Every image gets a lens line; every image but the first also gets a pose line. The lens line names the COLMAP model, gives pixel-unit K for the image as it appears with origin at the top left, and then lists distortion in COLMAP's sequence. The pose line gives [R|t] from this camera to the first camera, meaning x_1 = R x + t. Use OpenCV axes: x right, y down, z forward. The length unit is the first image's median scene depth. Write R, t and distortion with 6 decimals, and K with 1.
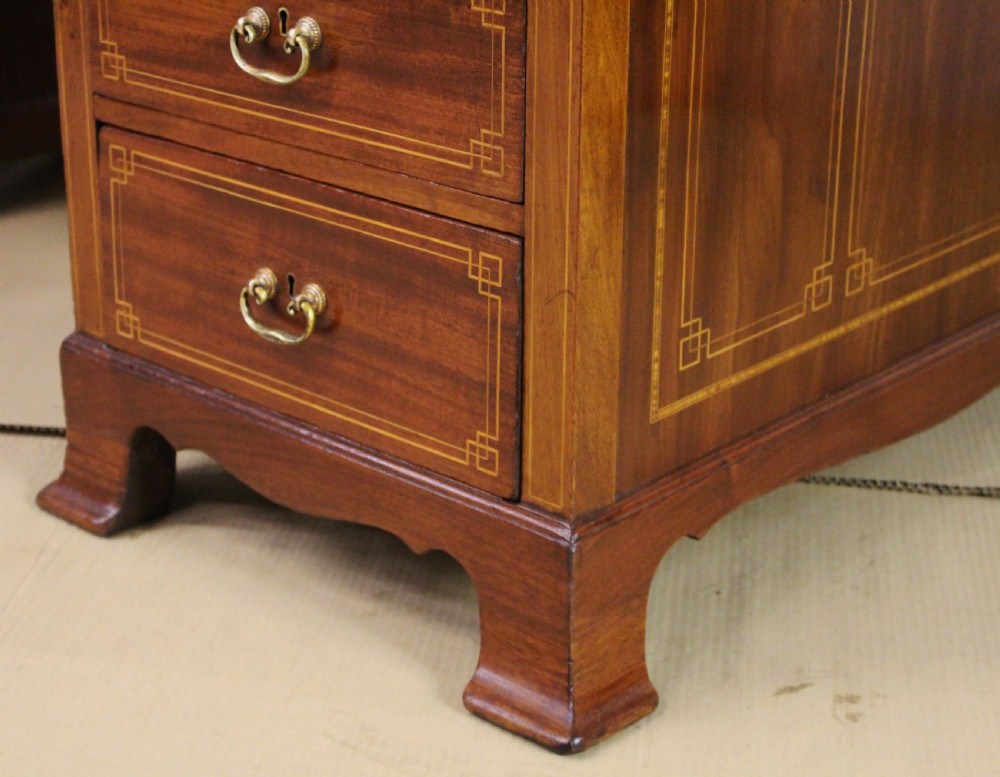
lens RADIAL K [[2037.7, 0, 498.9], [0, 2037.7, 396.7], [0, 0, 1]] dist [0.134467, 0.000000]
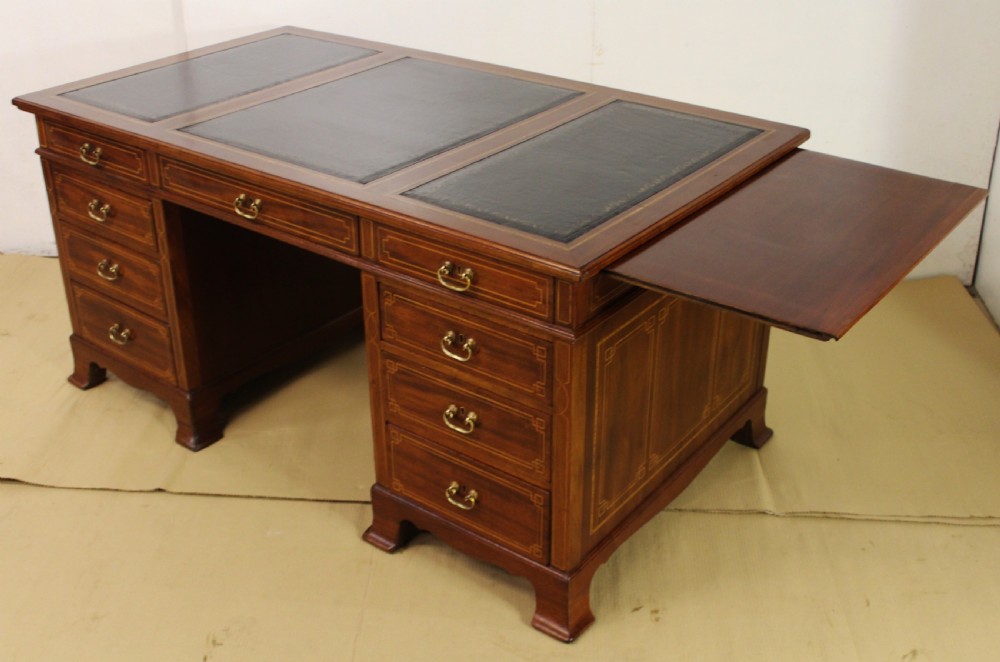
lens RADIAL K [[1167.5, 0, 505.3], [0, 1167.5, 322.0], [0, 0, 1]] dist [-0.049861, 0.000000]
pose [[0.994909, -0.055634, 0.084027, -0.178175], [0.043169, 0.988710, 0.143487, -0.551050], [-0.091061, -0.139129, 0.986079, -0.648916]]
